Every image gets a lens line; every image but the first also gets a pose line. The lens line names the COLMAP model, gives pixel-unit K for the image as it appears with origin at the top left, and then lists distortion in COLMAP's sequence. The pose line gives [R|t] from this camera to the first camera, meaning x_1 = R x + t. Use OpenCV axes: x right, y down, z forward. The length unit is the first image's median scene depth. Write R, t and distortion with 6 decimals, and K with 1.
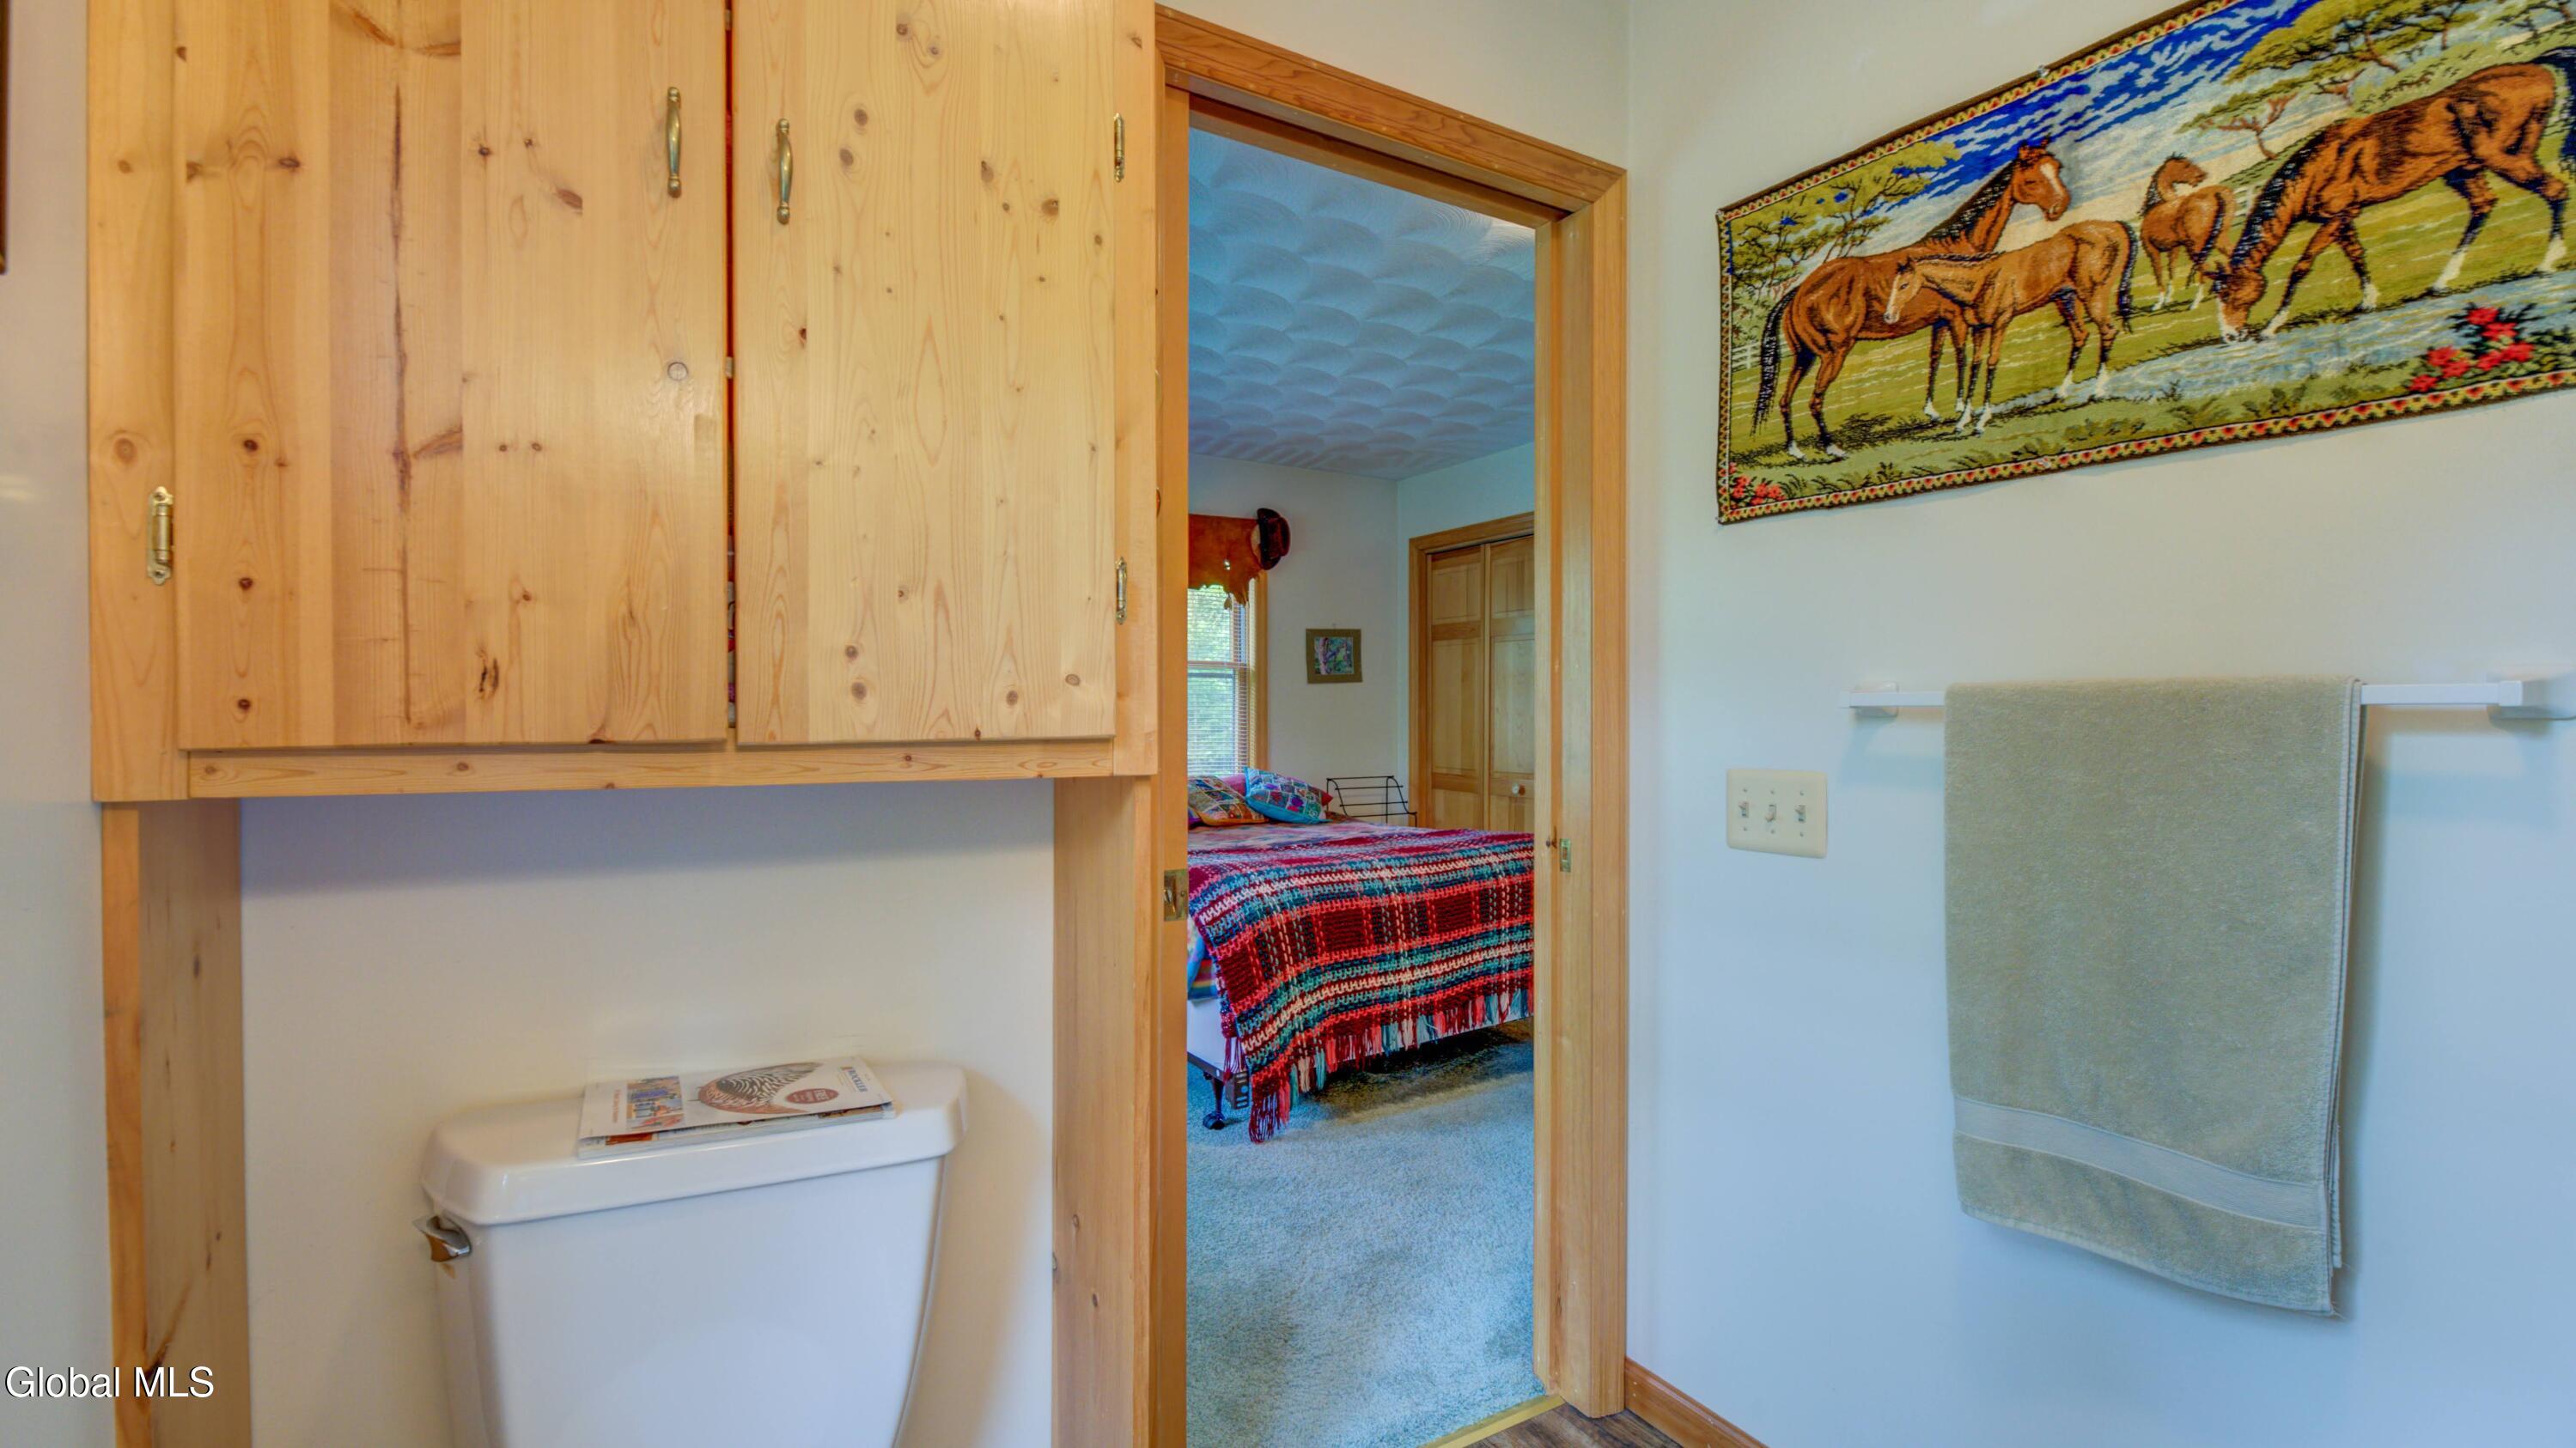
lens RADIAL K [[1042.4, 0, 1276.9], [0, 1042.4, 721.2], [0, 0, 1]] dist [-0.005529, -0.001747]
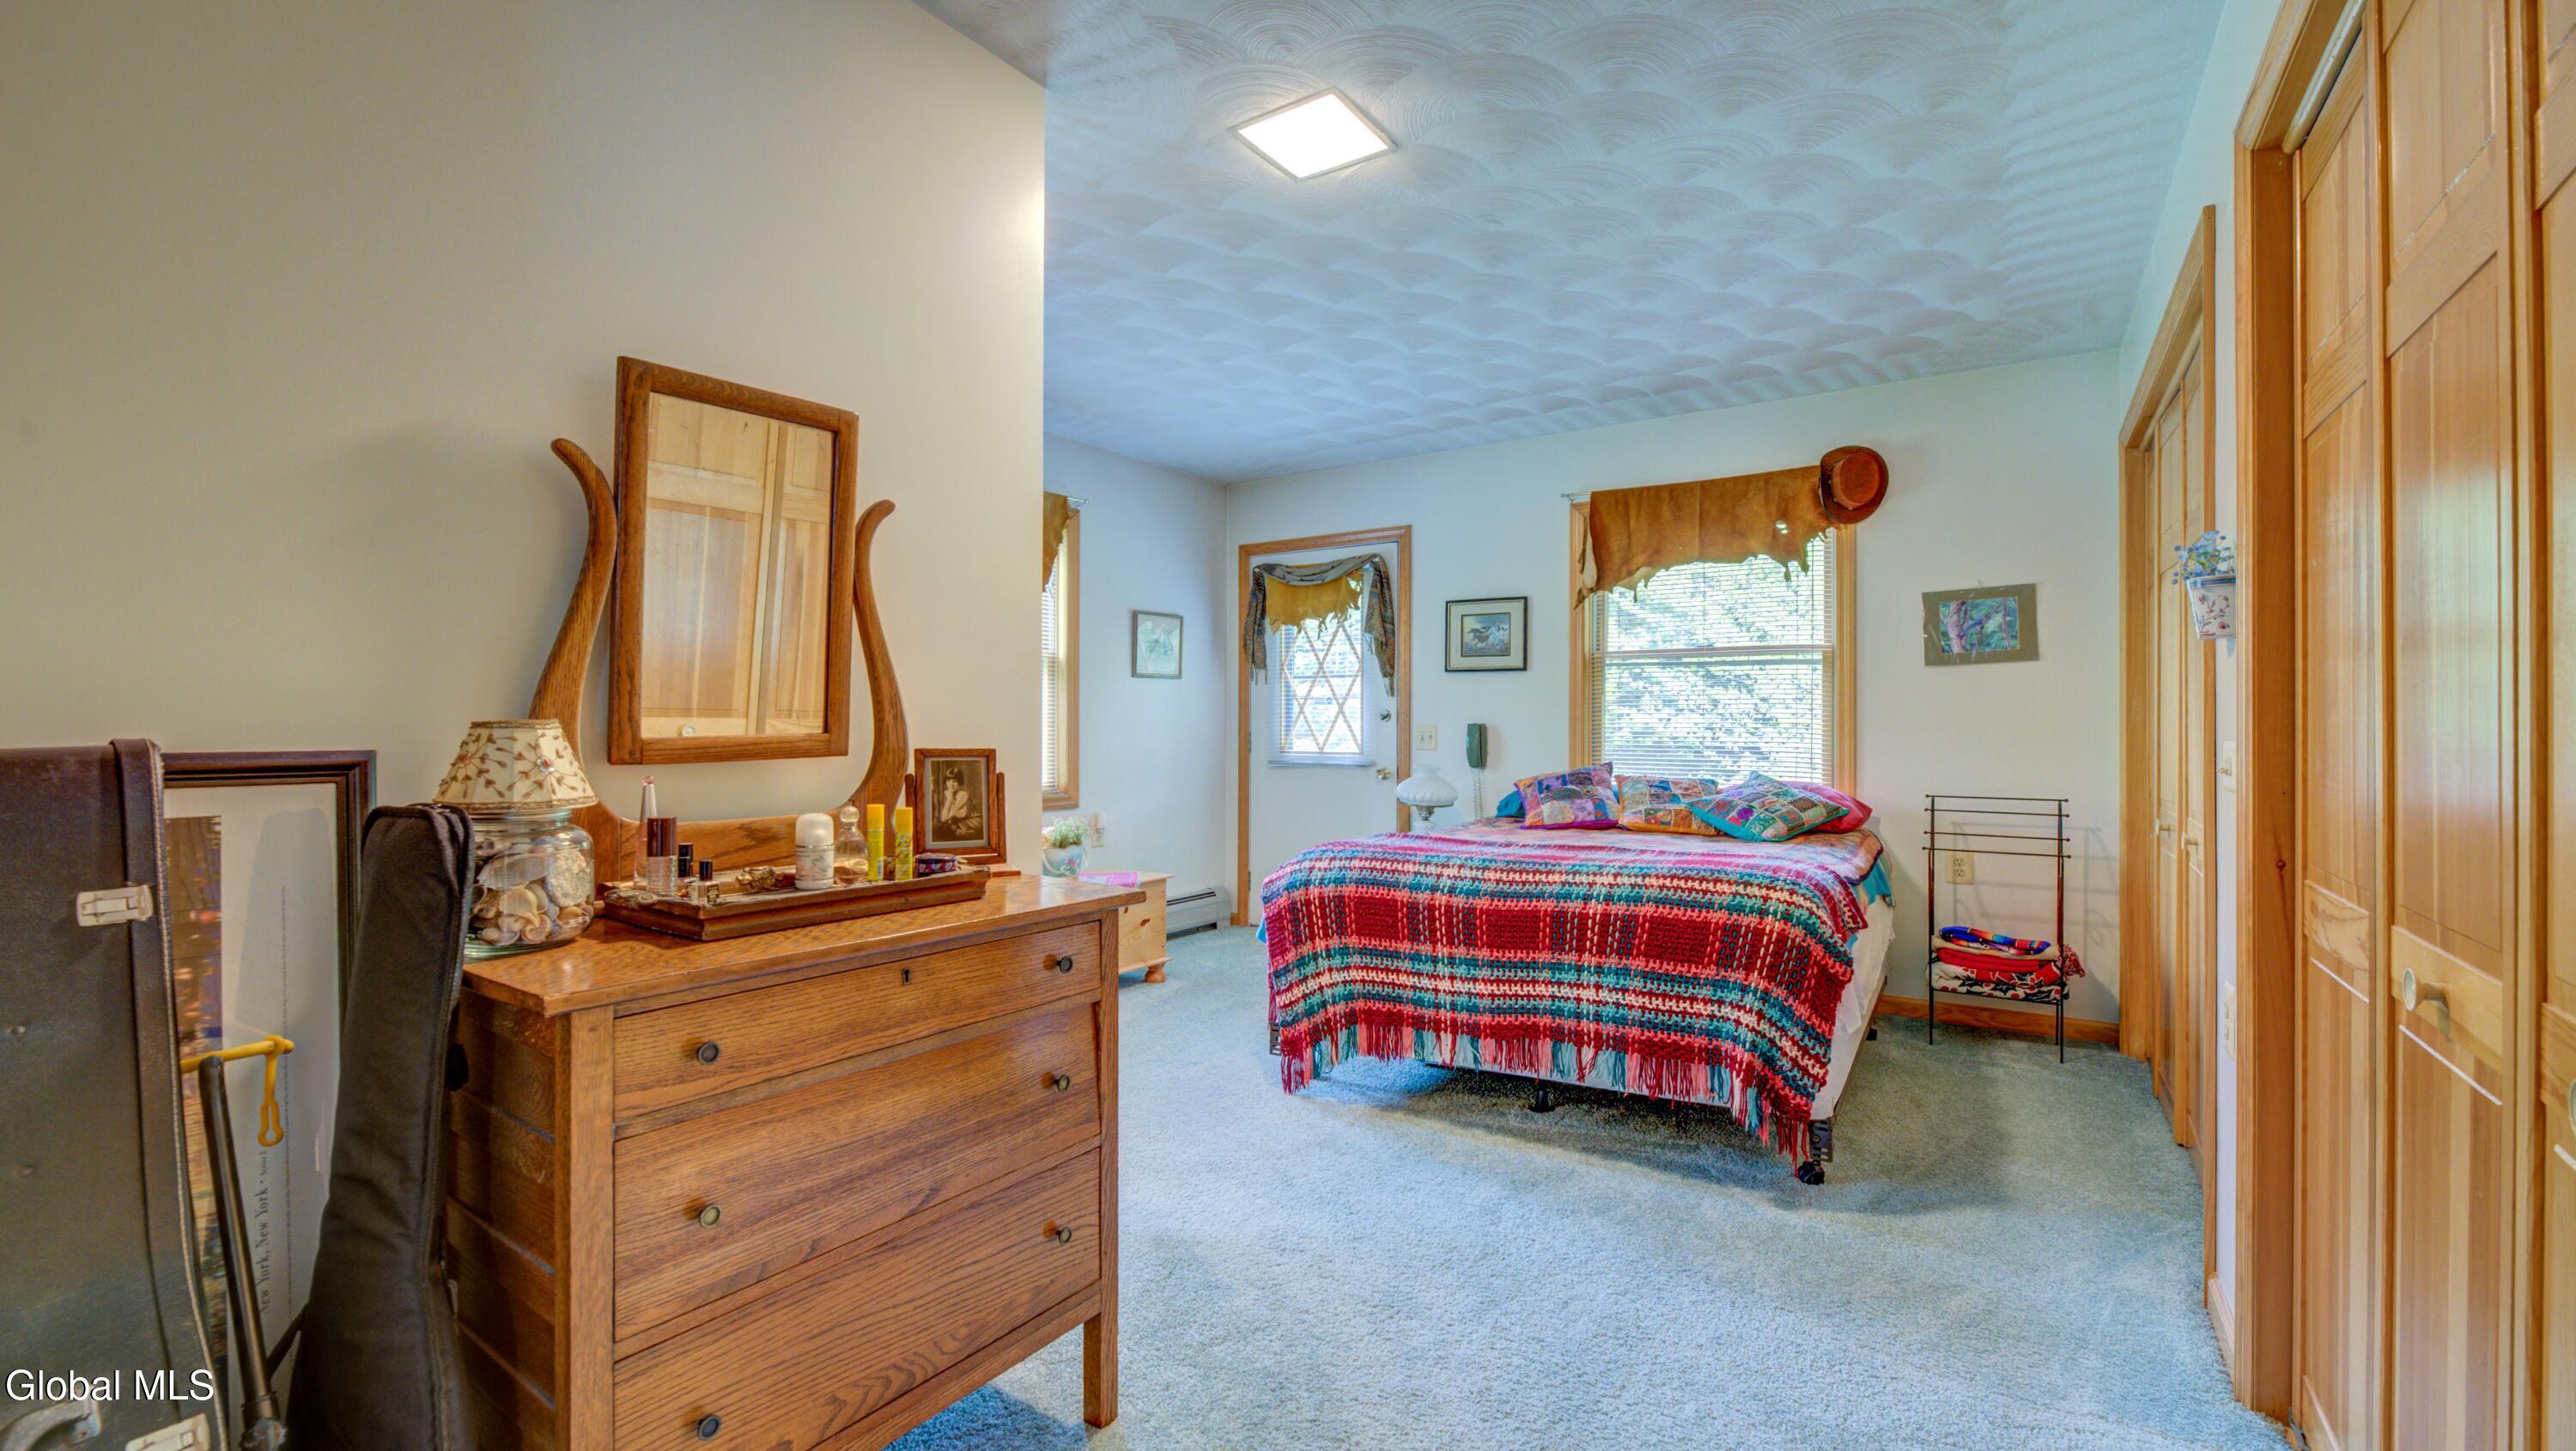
lens RADIAL K [[1042.5, 0, 1277.5], [0, 1042.5, 727.3], [0, 0, 1]] dist [-0.005529, -0.001747]
pose [[0.448083, 0.005567, -0.893975, 0.868318], [-0.009649, 0.999952, 0.001391, 0.019685], [0.893940, 0.008002, 0.448115, 0.457396]]
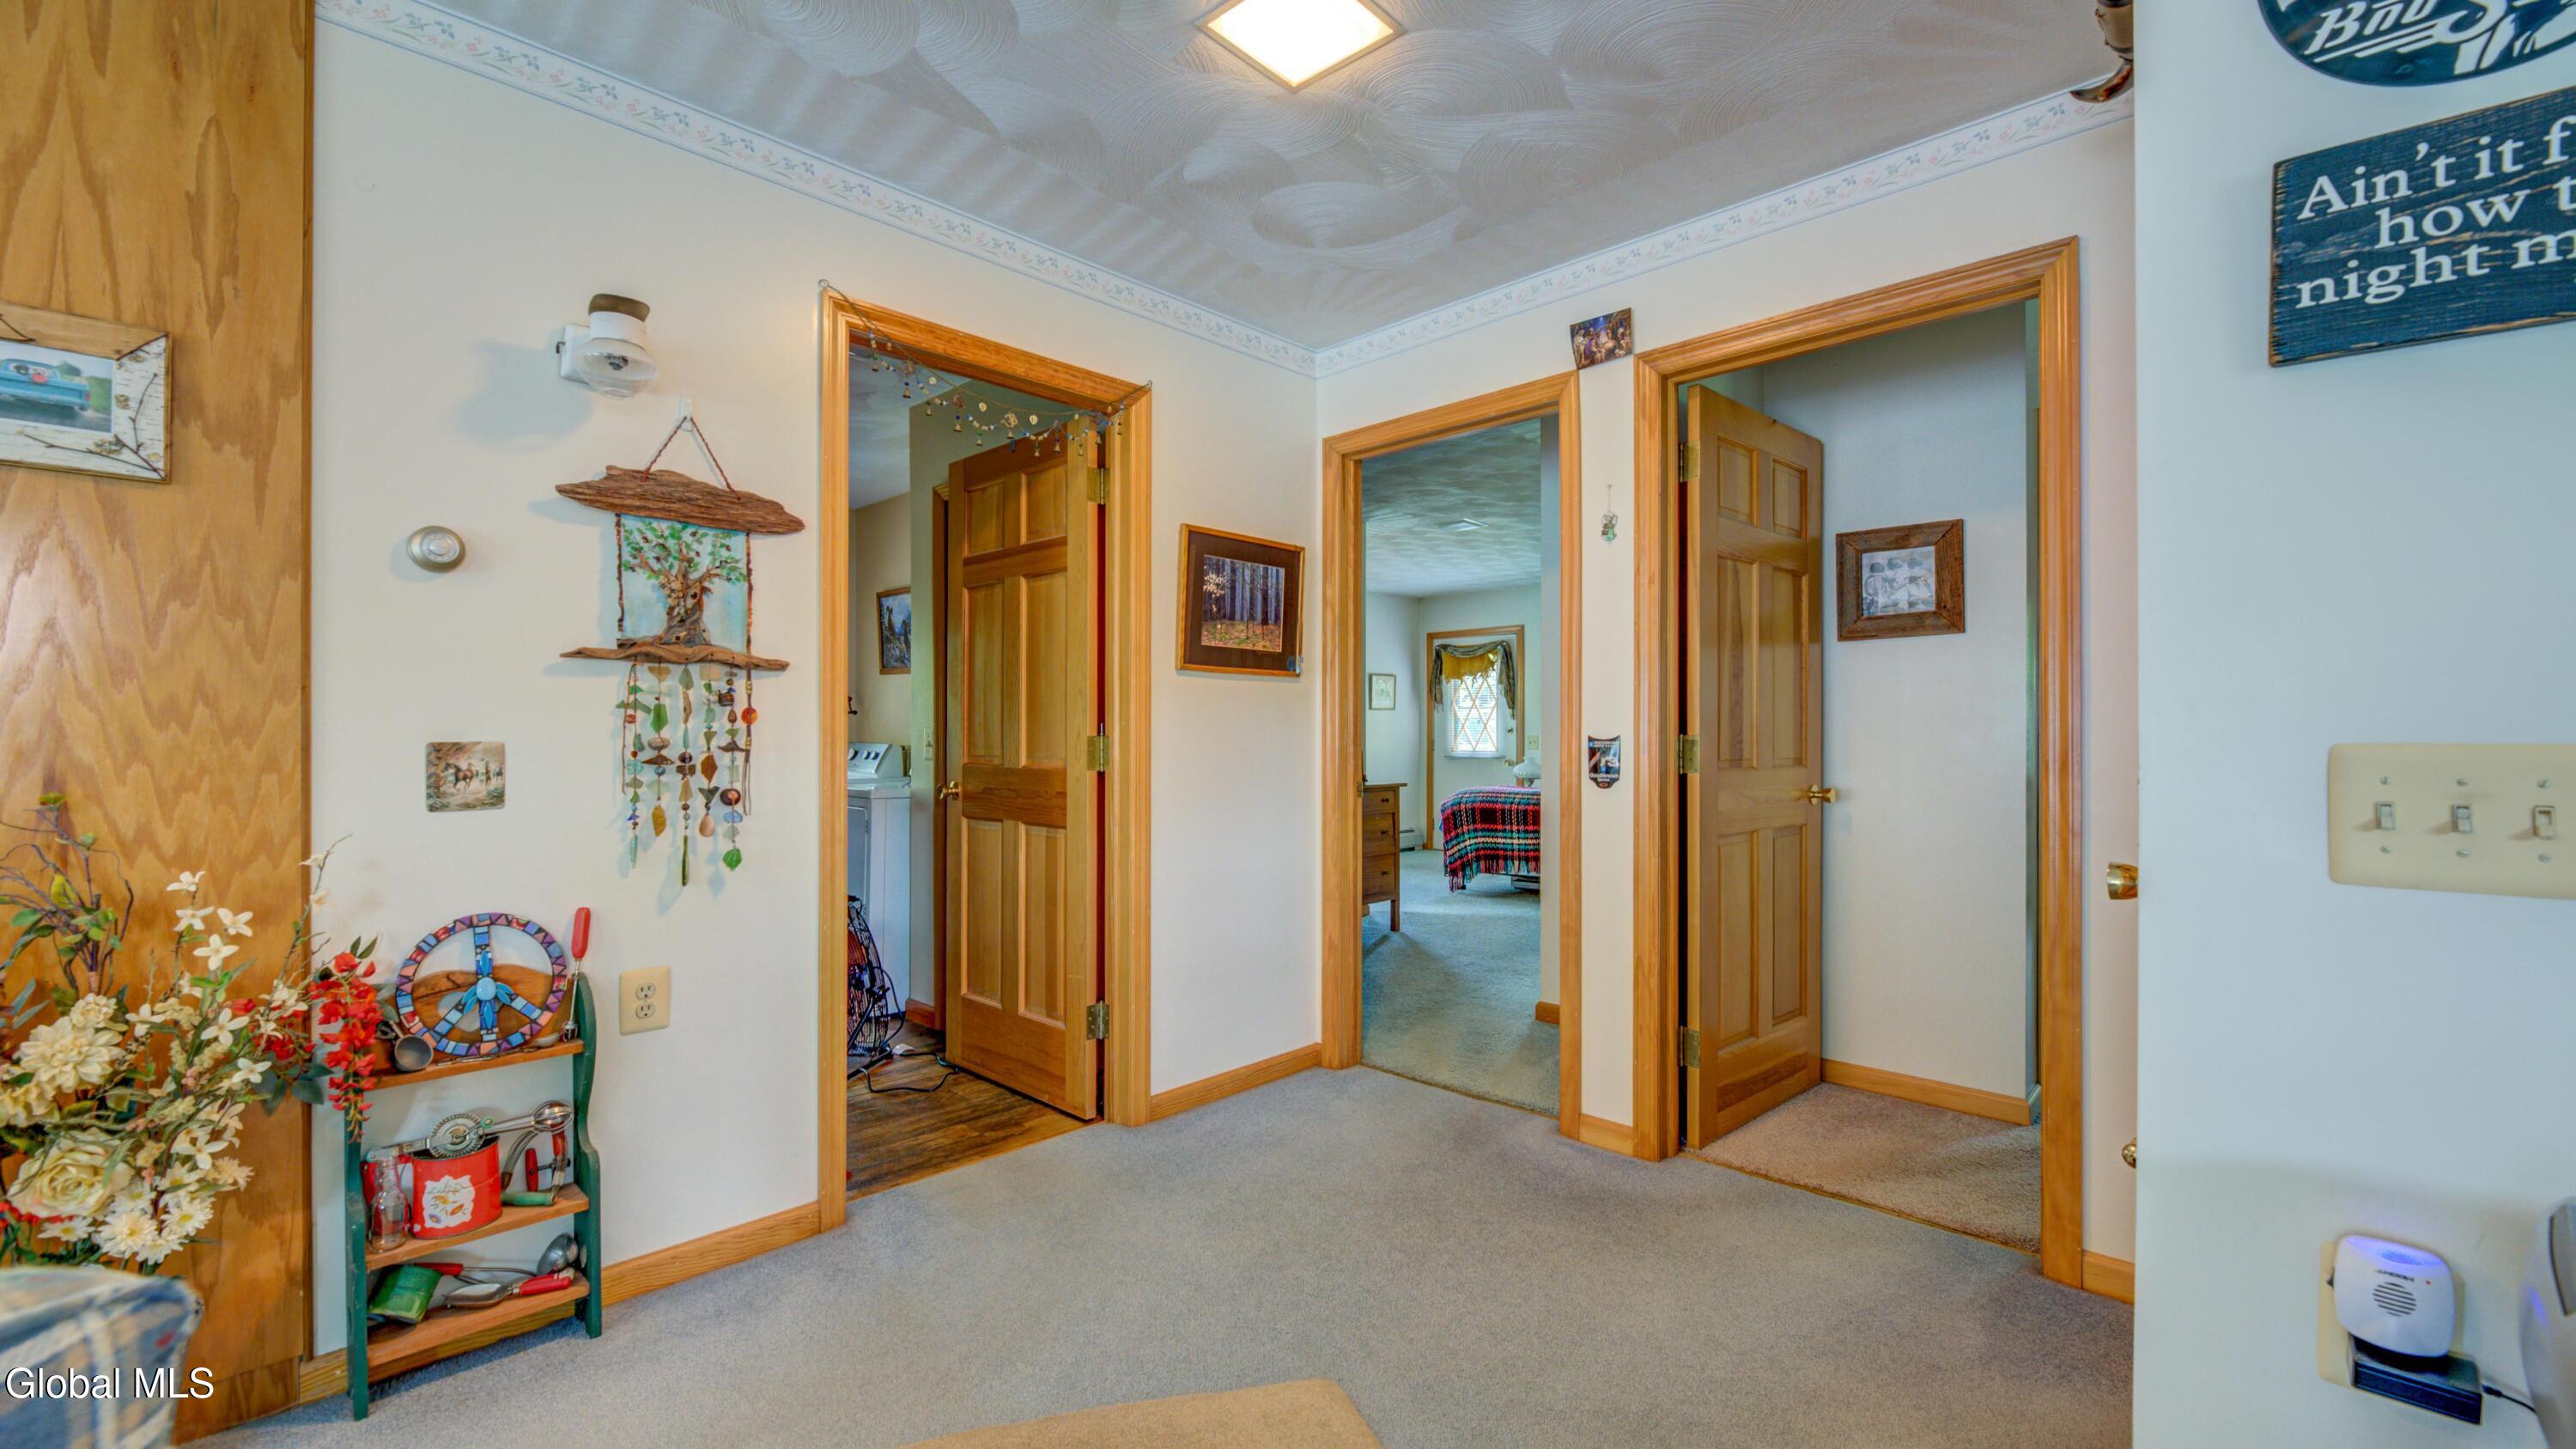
lens RADIAL K [[1042.7, 0, 1269.9], [0, 1042.7, 739.7], [0, 0, 1]] dist [-0.005529, -0.001747]
pose [[0.283045, 0.007528, -0.959077, 2.109699], [-0.007777, 0.999954, 0.005554, 0.018436], [0.959075, 0.005886, 0.283091, -0.139940]]
